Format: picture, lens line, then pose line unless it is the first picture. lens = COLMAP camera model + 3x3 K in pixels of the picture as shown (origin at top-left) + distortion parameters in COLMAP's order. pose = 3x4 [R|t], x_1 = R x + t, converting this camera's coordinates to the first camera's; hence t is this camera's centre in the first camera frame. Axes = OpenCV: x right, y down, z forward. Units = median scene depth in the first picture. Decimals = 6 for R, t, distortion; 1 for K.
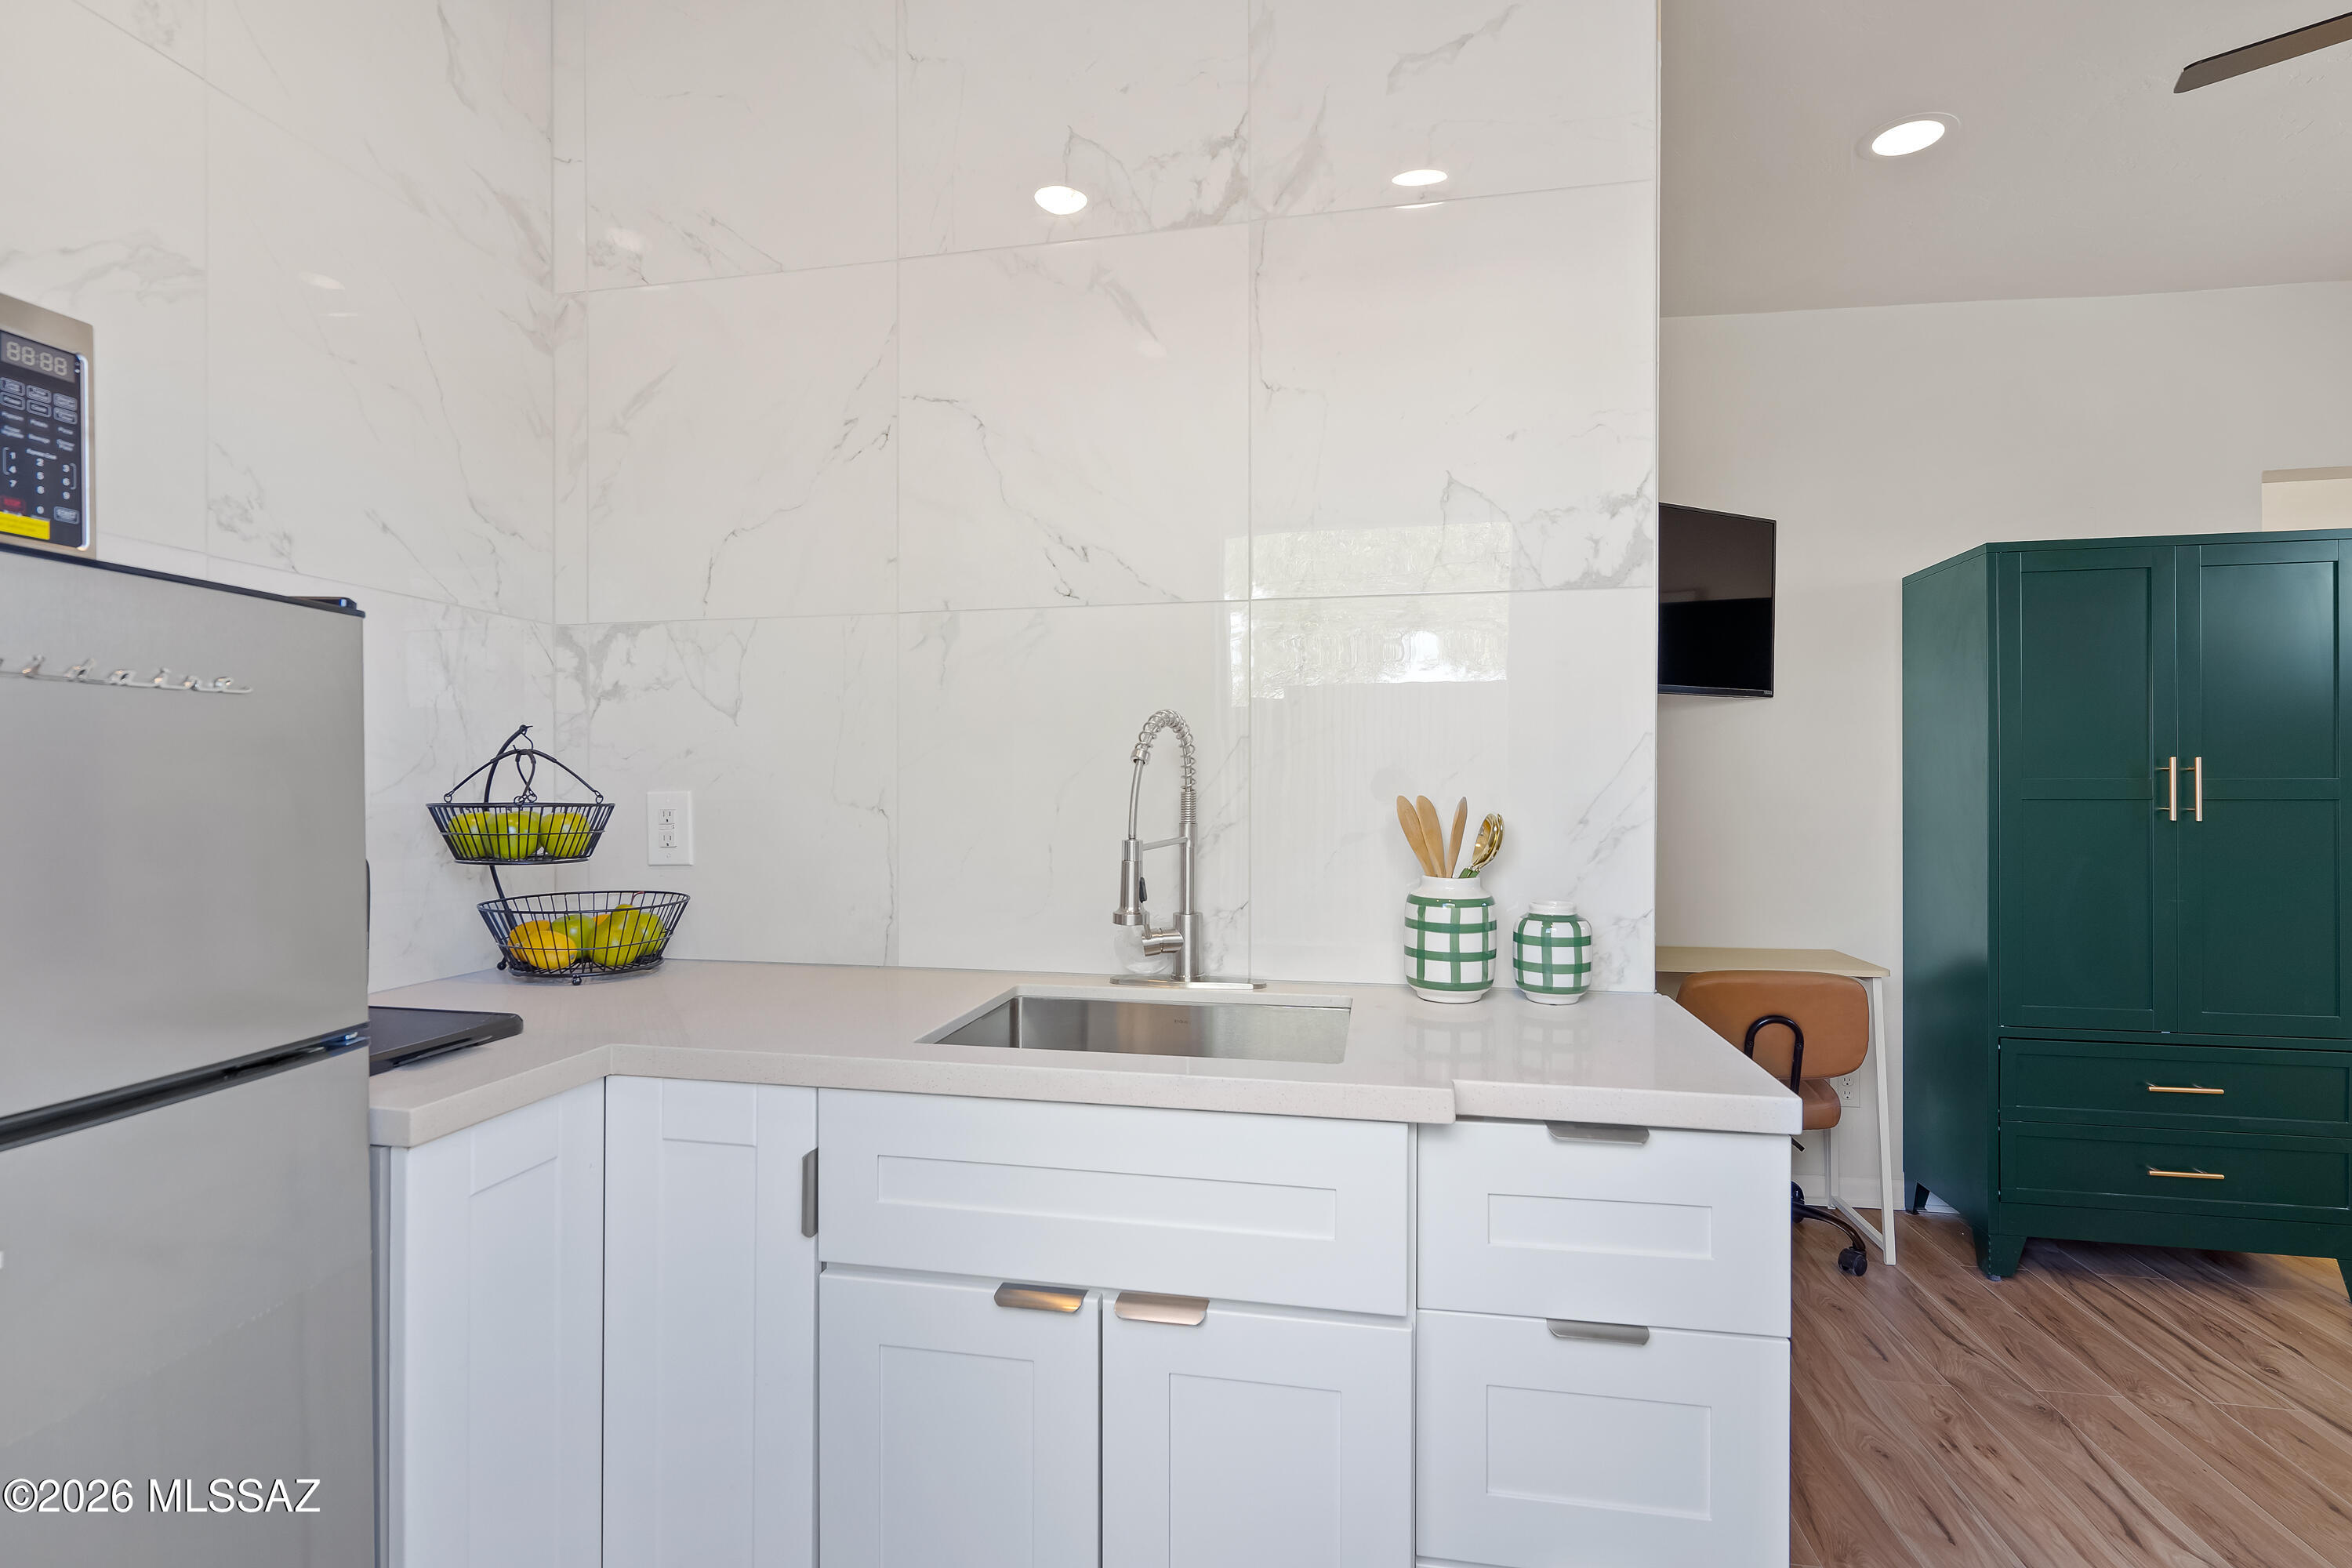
lens RADIAL K [[1104.6, 0, 1163.4], [0, 1104.6, 777.4], [0, 0, 1]] dist [-0.005408, 0.002864]
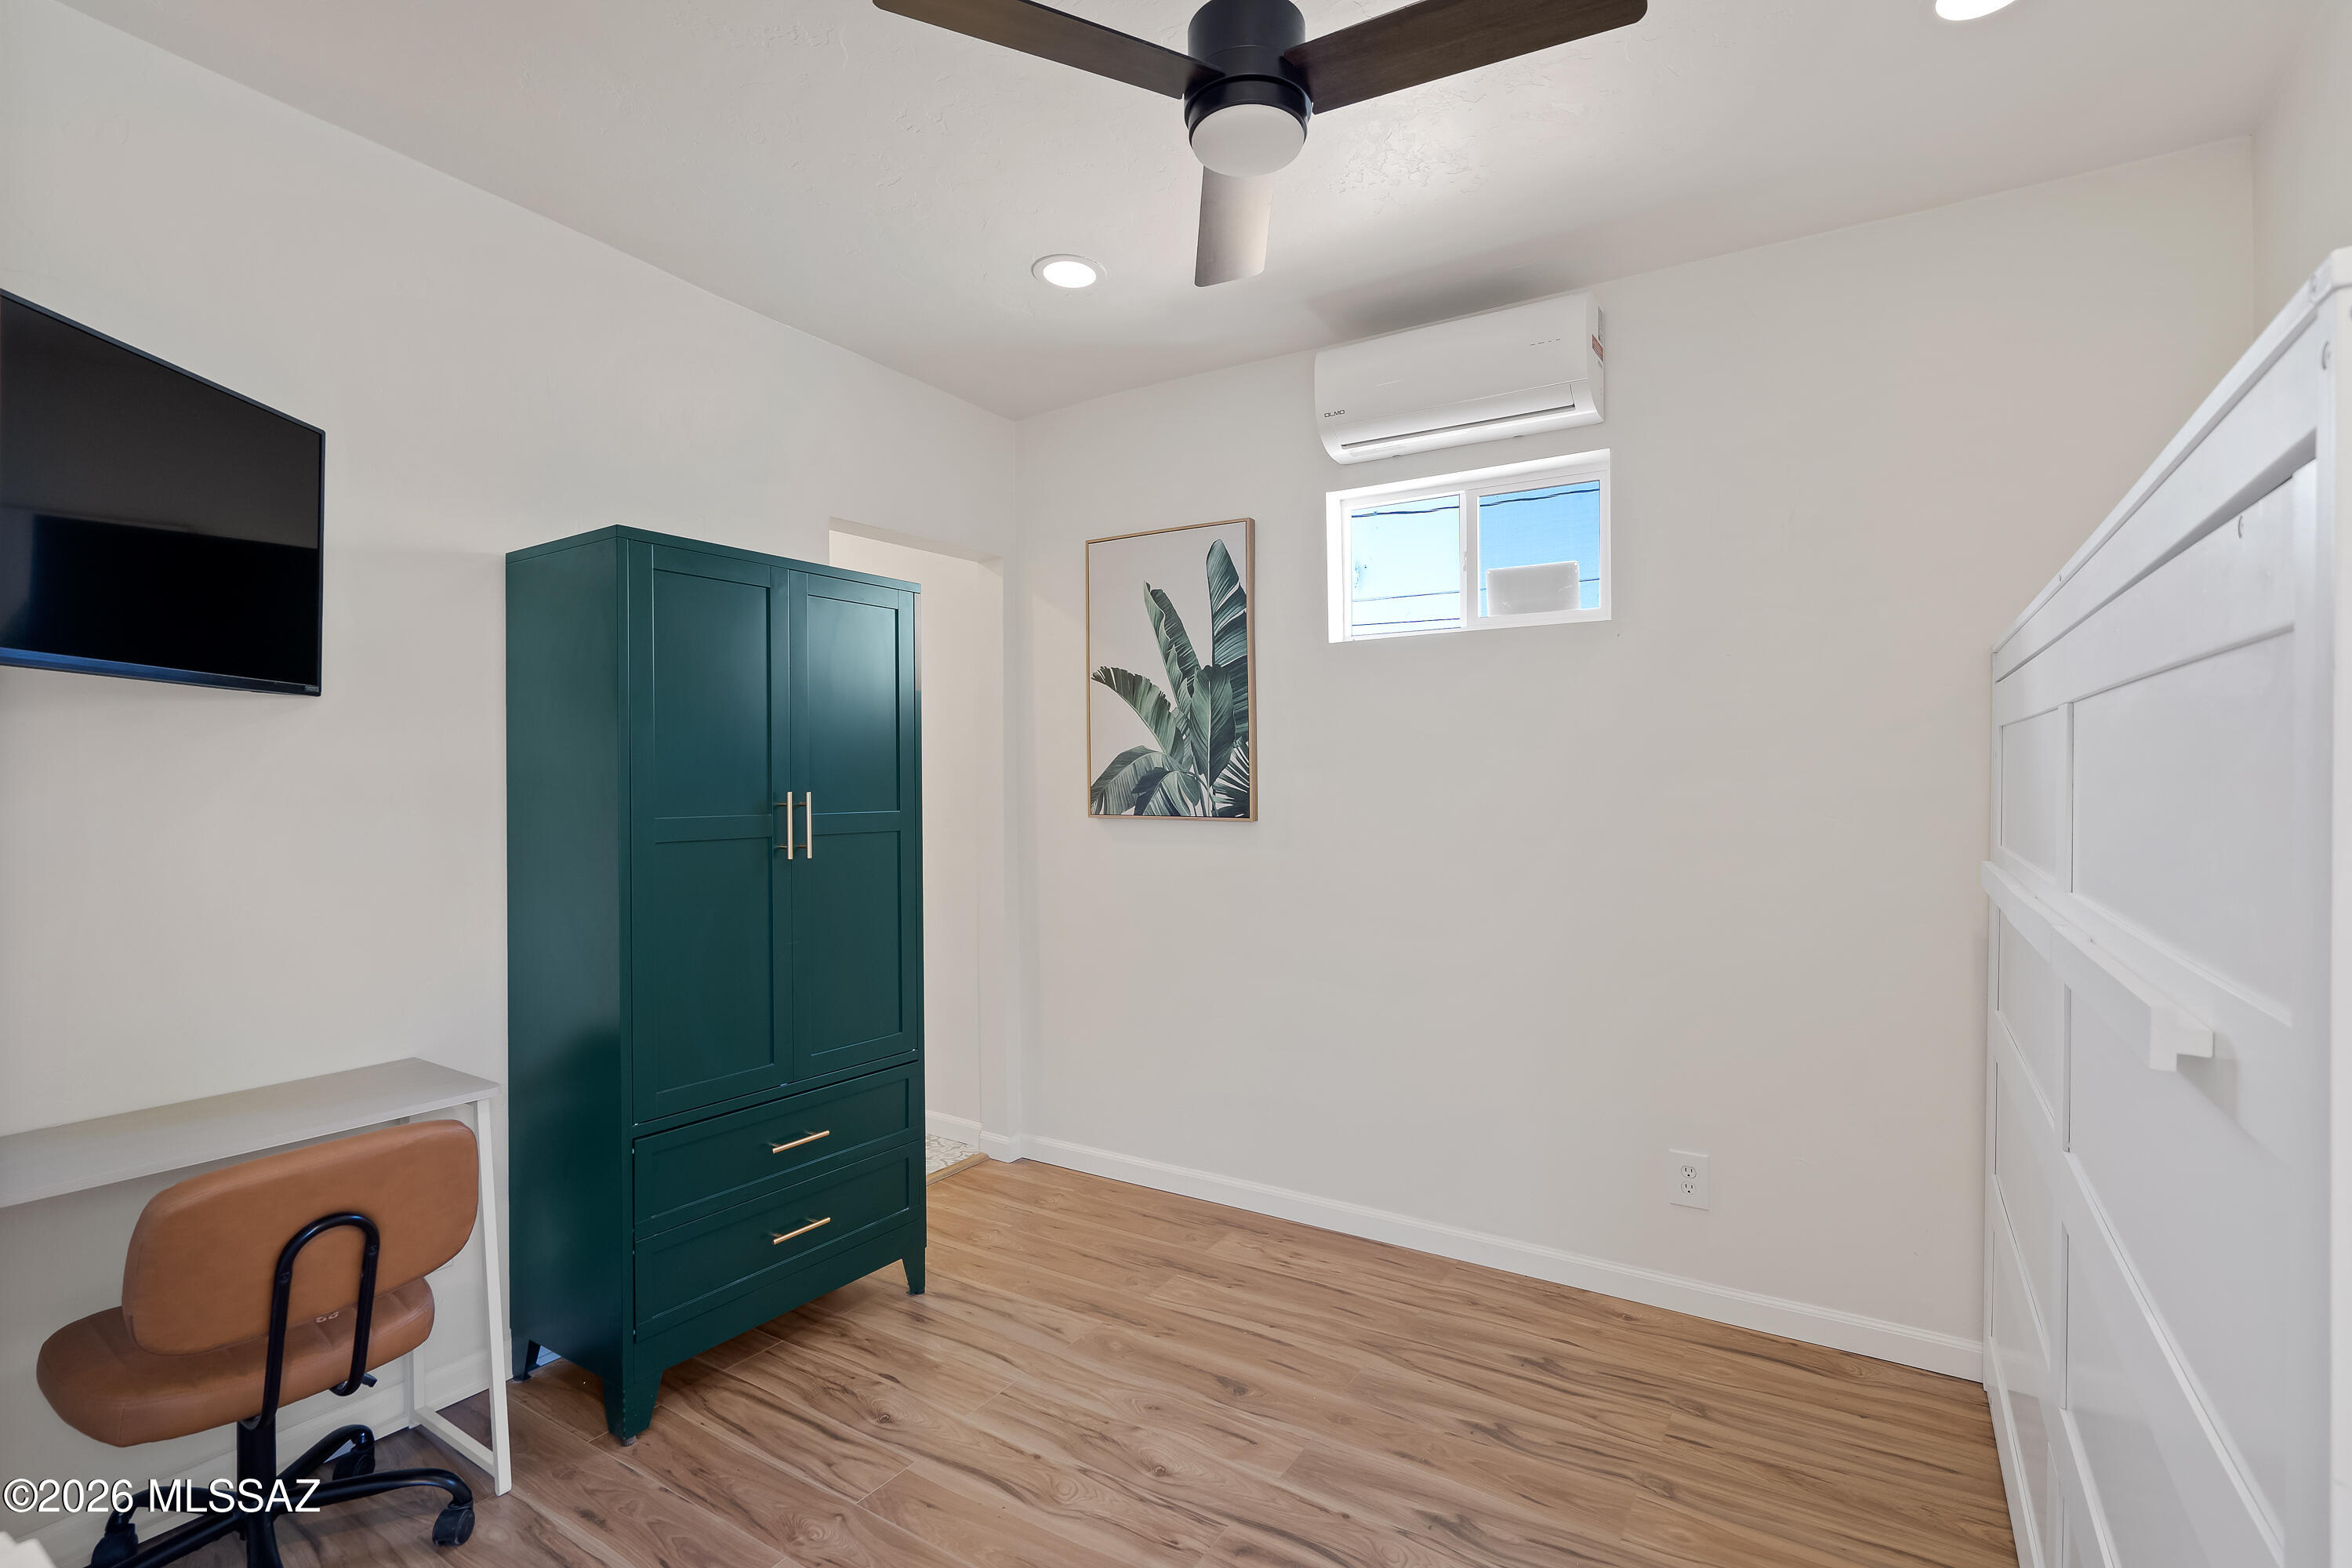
lens RADIAL K [[1104.6, 0, 1165.7], [0, 1104.6, 784.4], [0, 0, 1]] dist [-0.005408, 0.002864]
pose [[0.394648, -0.001277, 0.918831, 0.175784], [0.003229, 0.999995, 0.000003, -0.023060], [-0.918827, 0.002966, 0.394650, 0.330910]]
